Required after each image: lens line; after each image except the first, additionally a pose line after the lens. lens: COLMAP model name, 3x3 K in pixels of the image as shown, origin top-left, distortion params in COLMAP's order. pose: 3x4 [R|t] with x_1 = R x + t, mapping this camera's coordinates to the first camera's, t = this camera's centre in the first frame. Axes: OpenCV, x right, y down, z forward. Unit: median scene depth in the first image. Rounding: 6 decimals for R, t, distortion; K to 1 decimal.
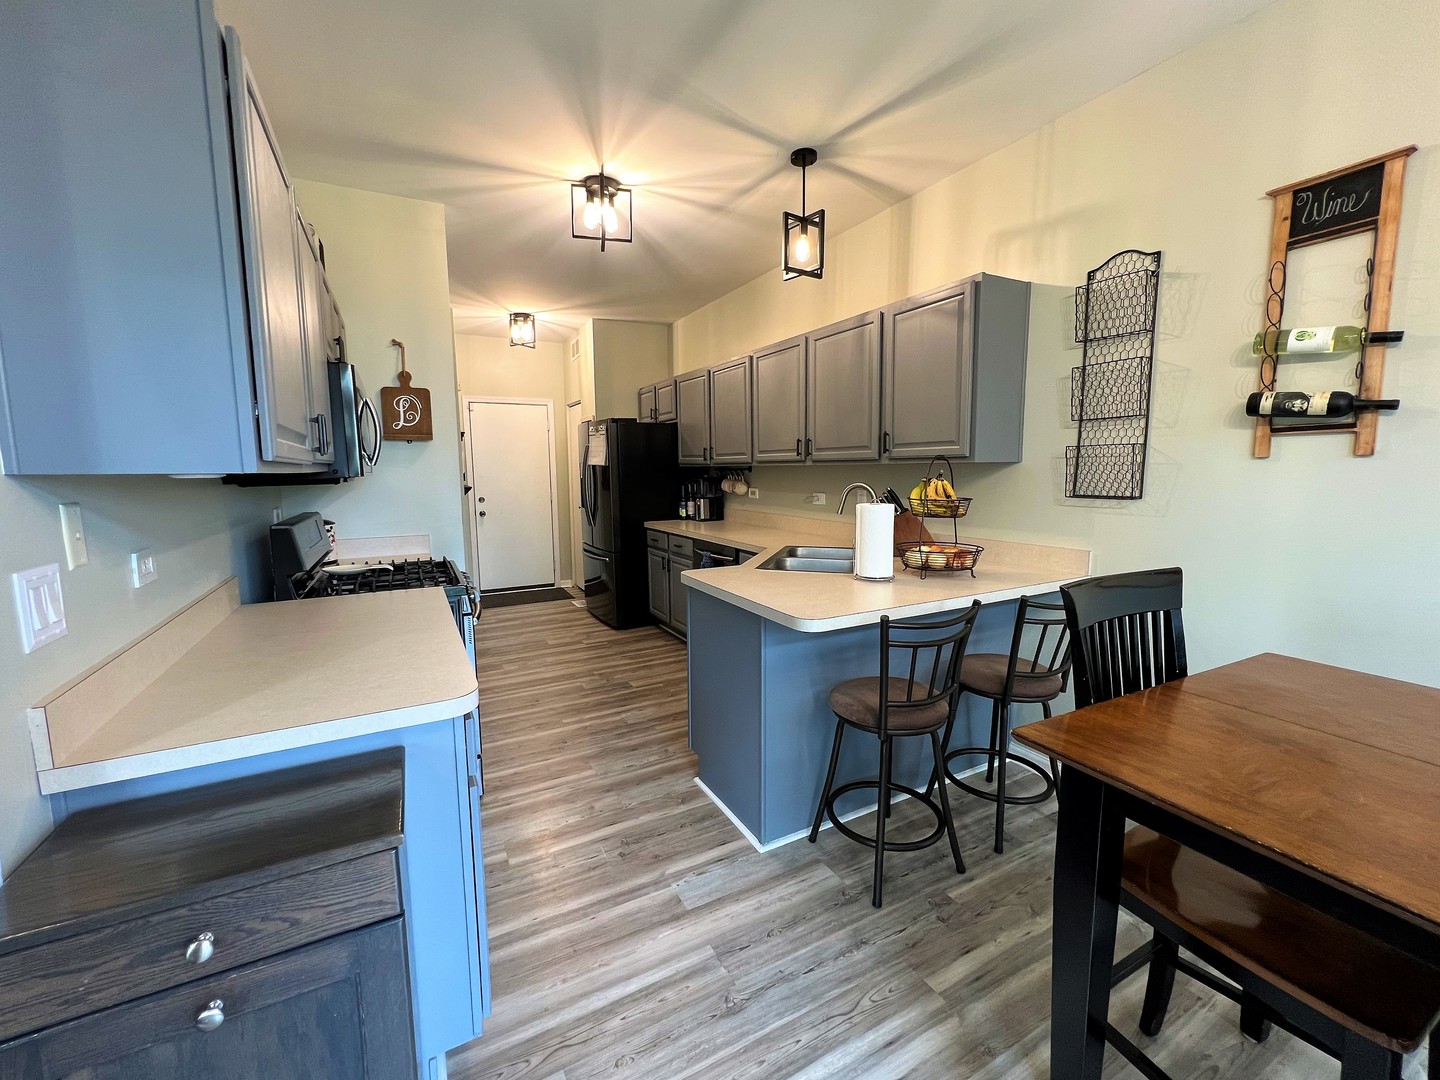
lens RADIAL K [[587.8, 0, 712.3], [0, 587.8, 535.4], [0, 0, 1]] dist [-0.001217, -0.000103]
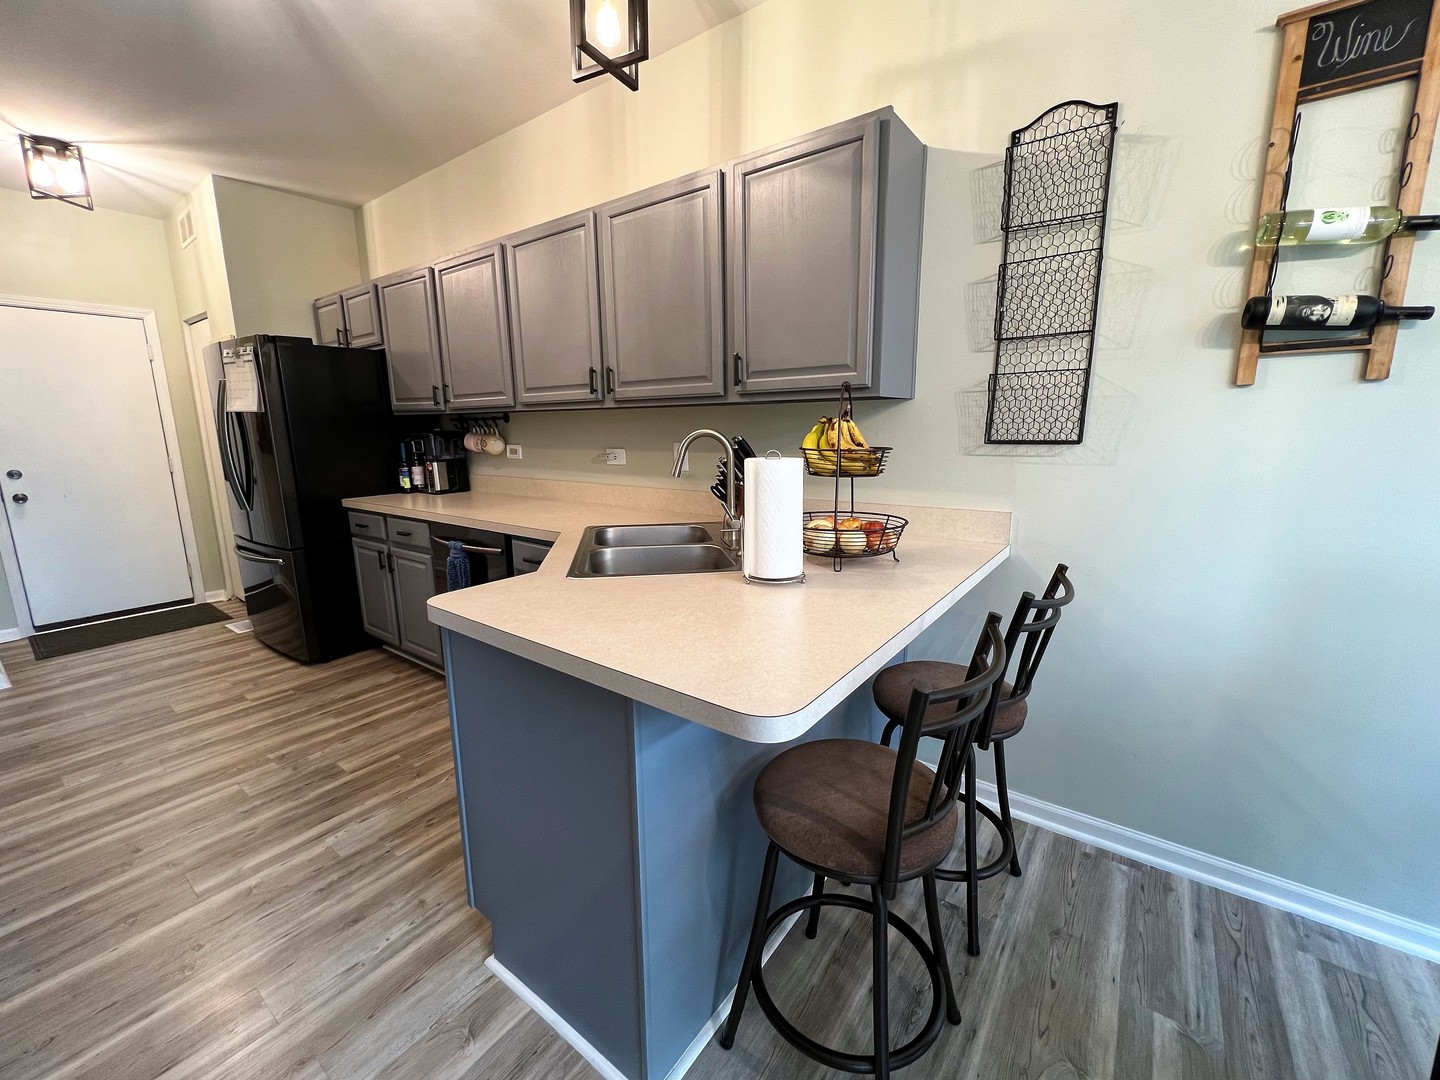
lens RADIAL K [[587.8, 0, 712.3], [0, 587.8, 535.4], [0, 0, 1]] dist [-0.001217, -0.000103]
pose [[0.903248, -0.079633, 0.421665, -0.034791], [0.052083, 0.995710, 0.076477, -0.018836], [-0.425946, -0.047116, 0.903521, 0.369837]]
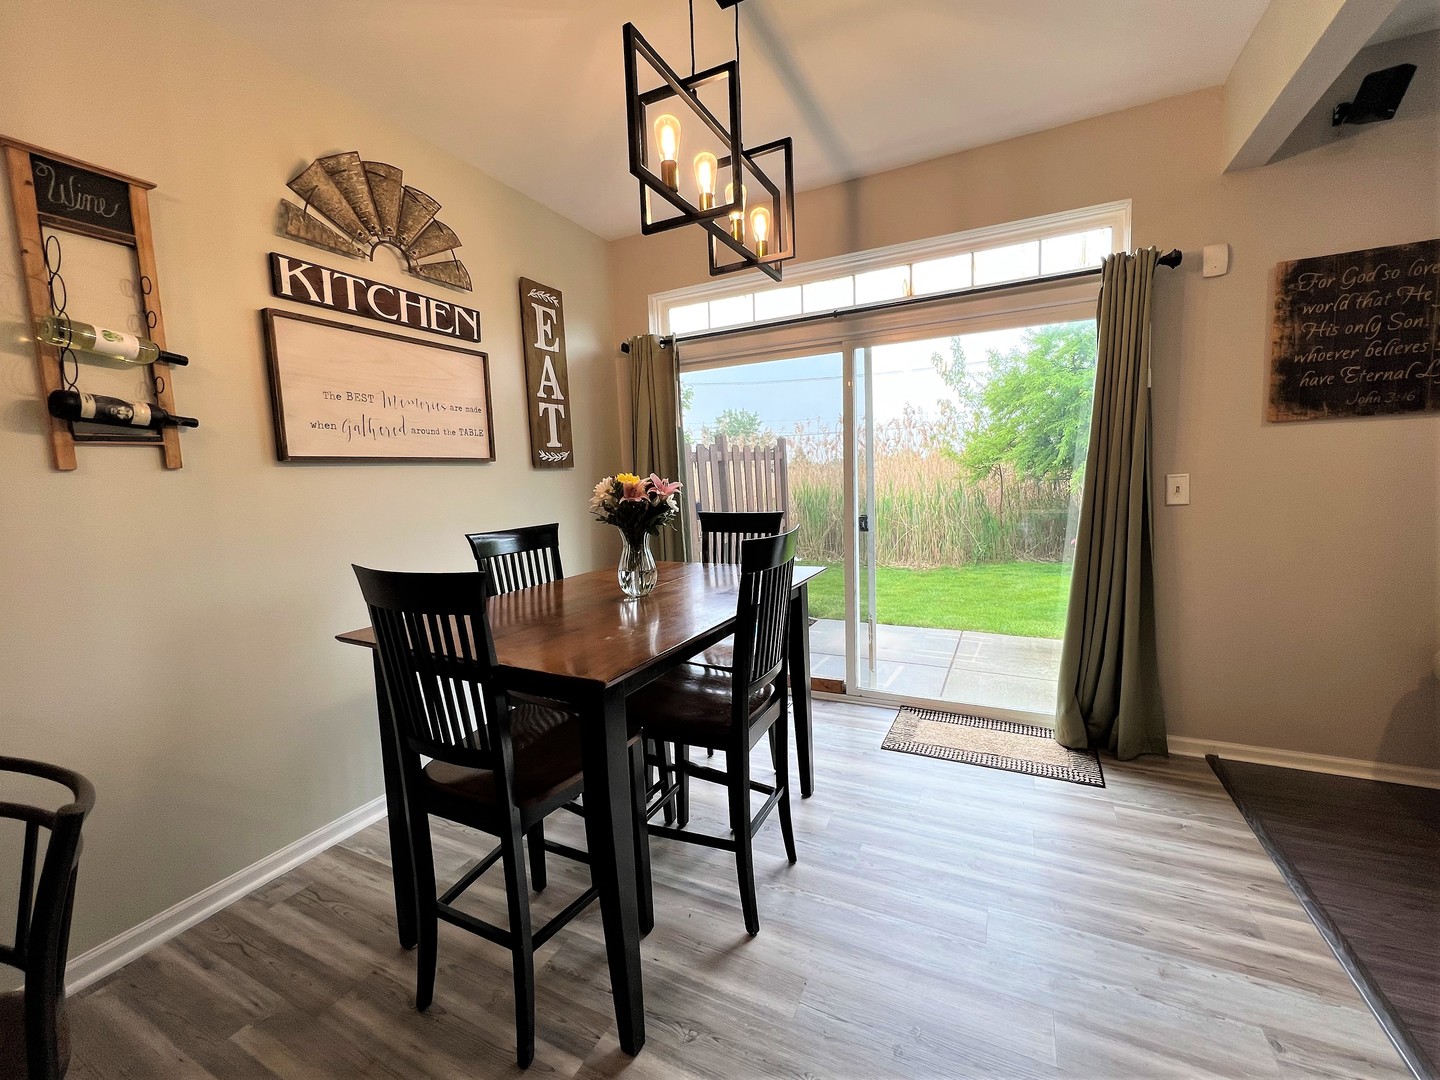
lens RADIAL K [[591.7, 0, 716.4], [0, 591.7, 537.1], [0, 0, 1]] dist [0.000479, 0.000197]
pose [[-0.583018, -0.052314, 0.810773, -0.176561], [0.140255, 0.976462, 0.163860, -0.031177], [-0.800261, 0.209248, -0.561958, 0.479254]]
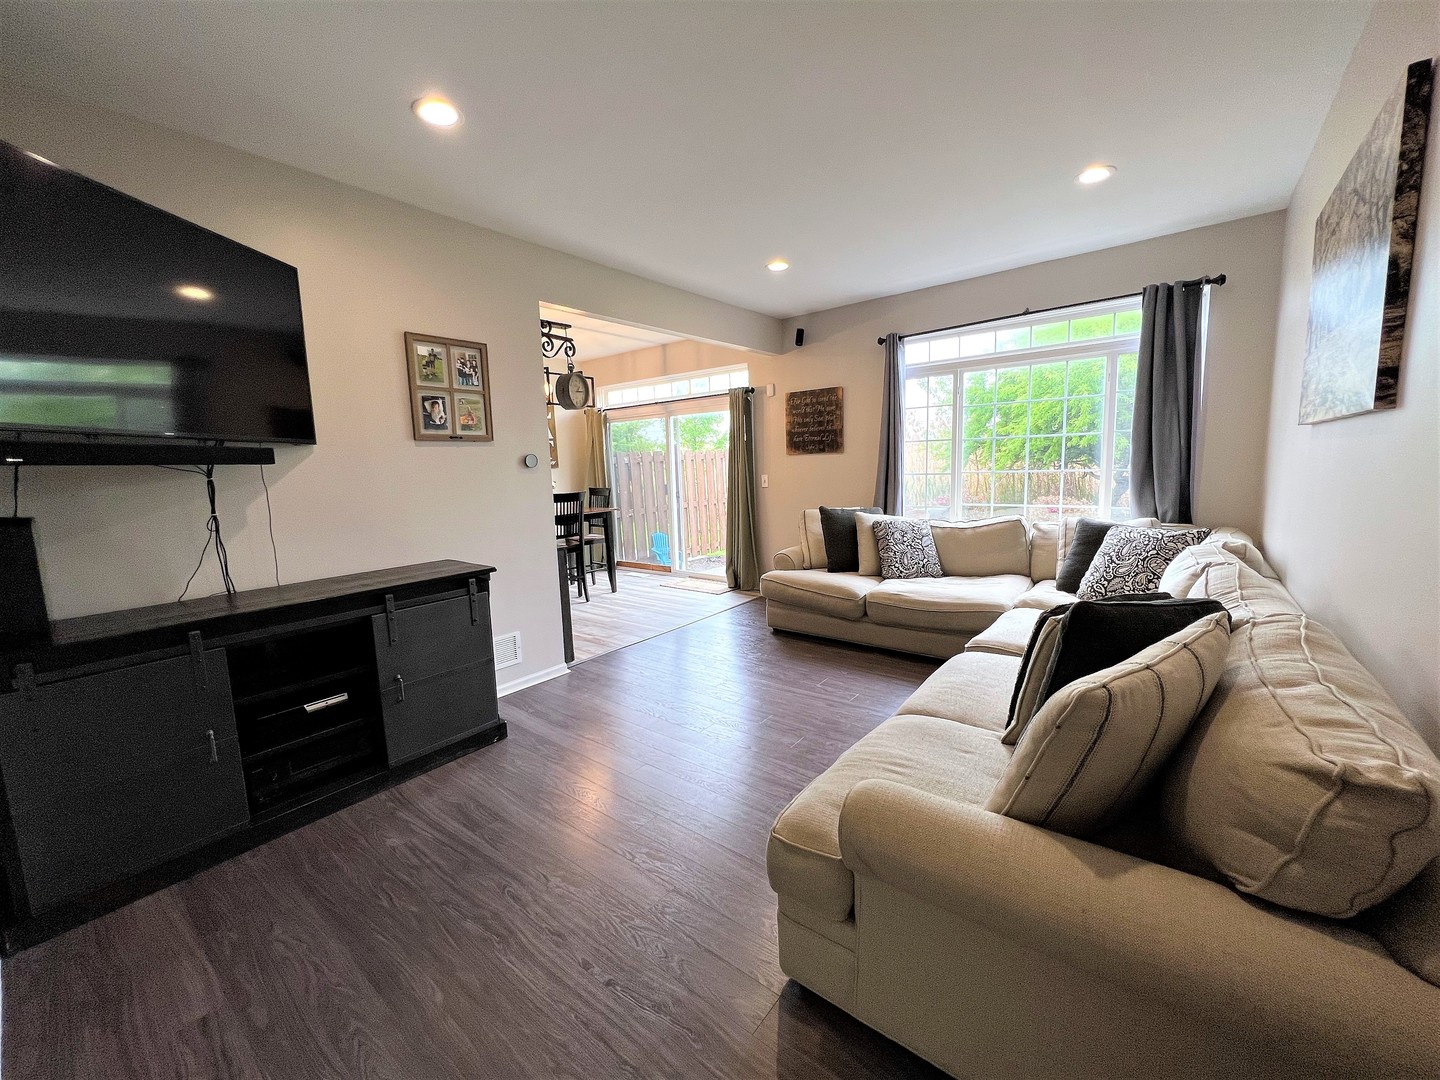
lens RADIAL K [[576.6, 0, 716.4], [0, 576.6, 537.2], [0, 0, 1]] dist [0.000000, 0.000339]
pose [[-0.397397, -0.095510, 0.912663, -1.683142], [0.146359, 0.975240, 0.165788, -0.034163], [-0.905900, 0.199460, -0.373579, 0.411466]]
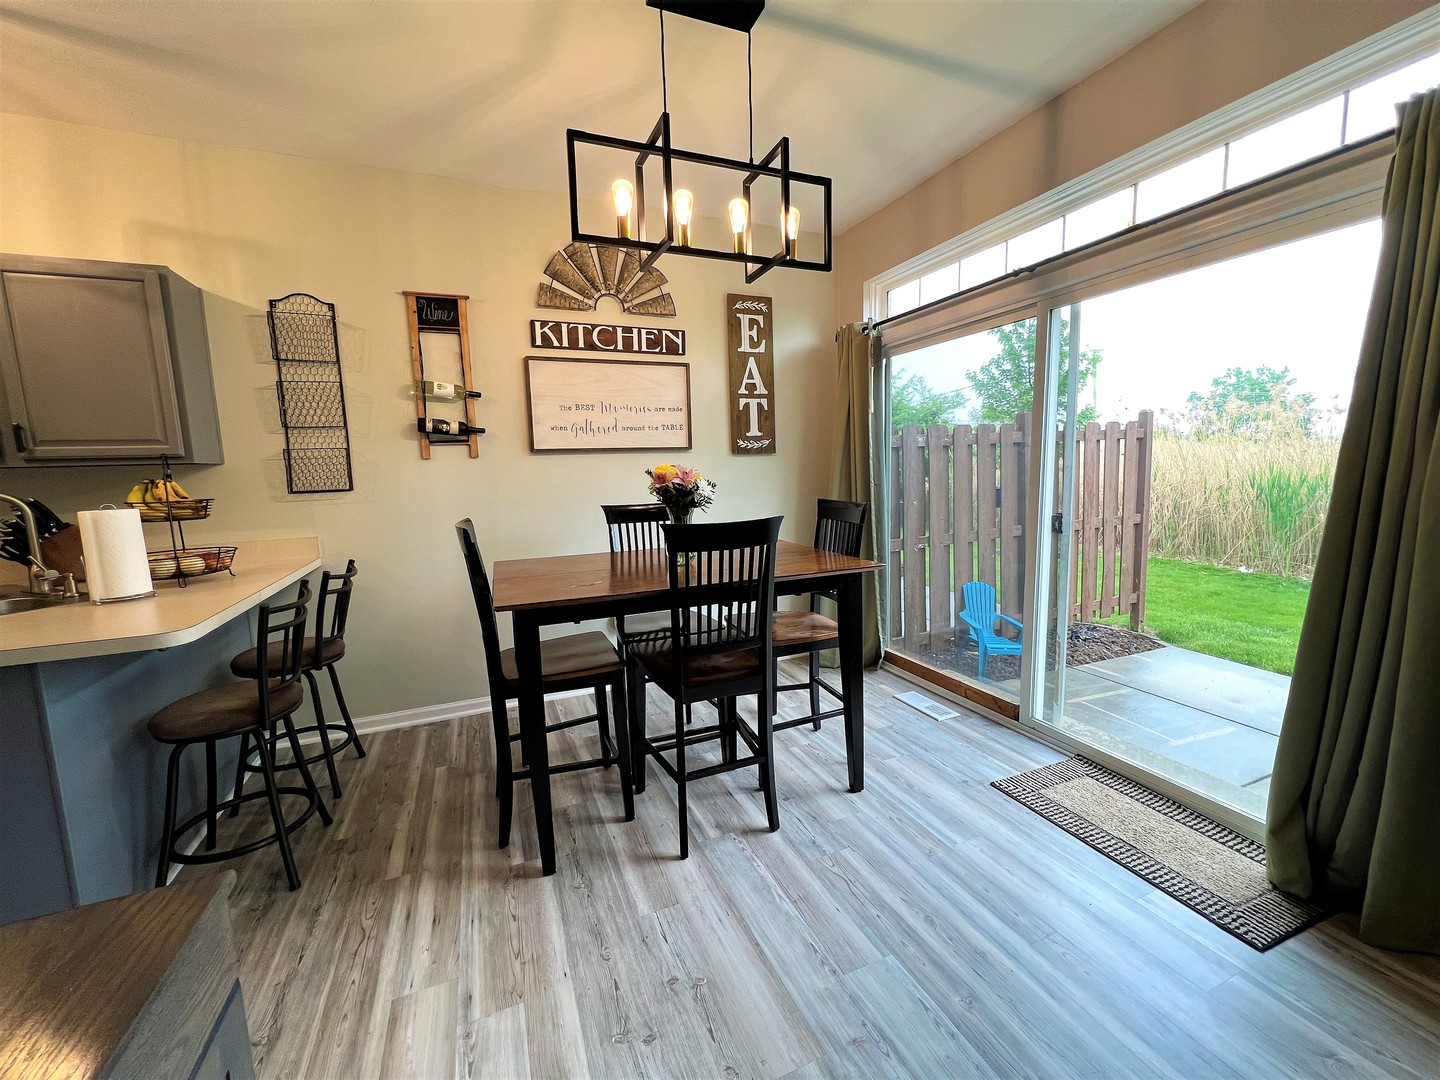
lens RADIAL K [[576.6, 0, 716.4], [0, 576.6, 537.2], [0, 0, 1]] dist [0.000000, 0.000339]
pose [[0.089142, -0.114261, 0.989443, -0.359453], [0.143975, 0.984443, 0.100713, 0.020468], [-0.985558, 0.133477, 0.104206, 0.056939]]
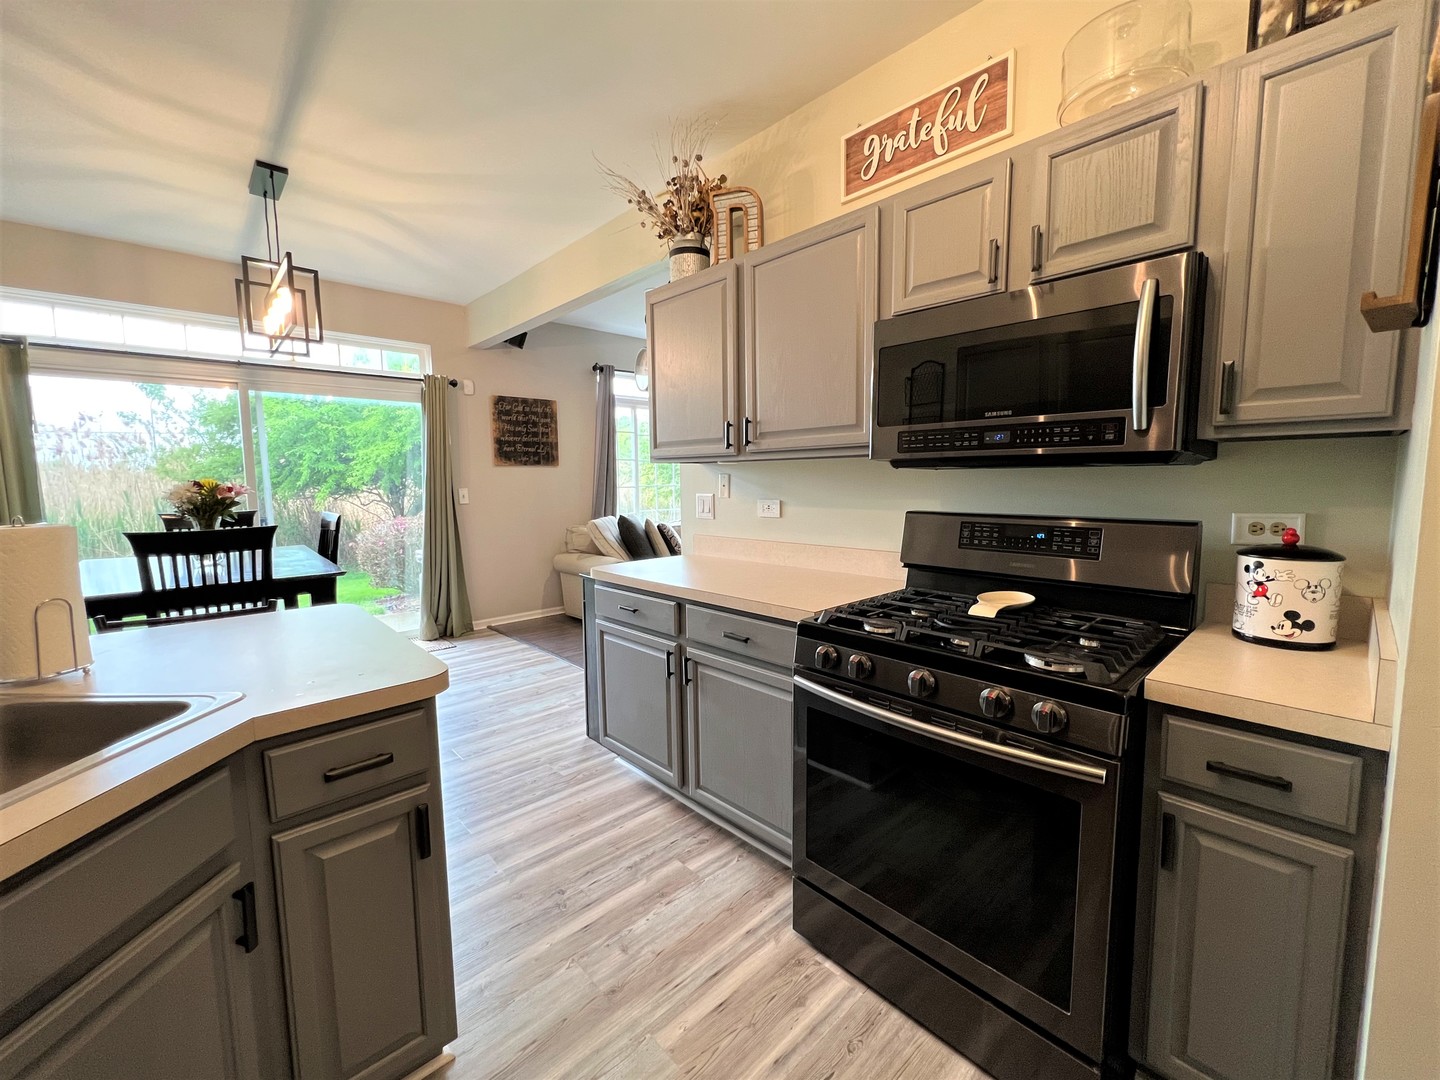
lens RADIAL K [[591.8, 0, 713.9], [0, 591.8, 538.3], [0, 0, 1]] dist [-0.002330, -0.000490]
pose [[-0.965507, 0.047138, -0.256074, -0.123213], [-0.009769, 0.976226, 0.216534, -0.122785], [0.260193, 0.211566, -0.942093, 1.272257]]
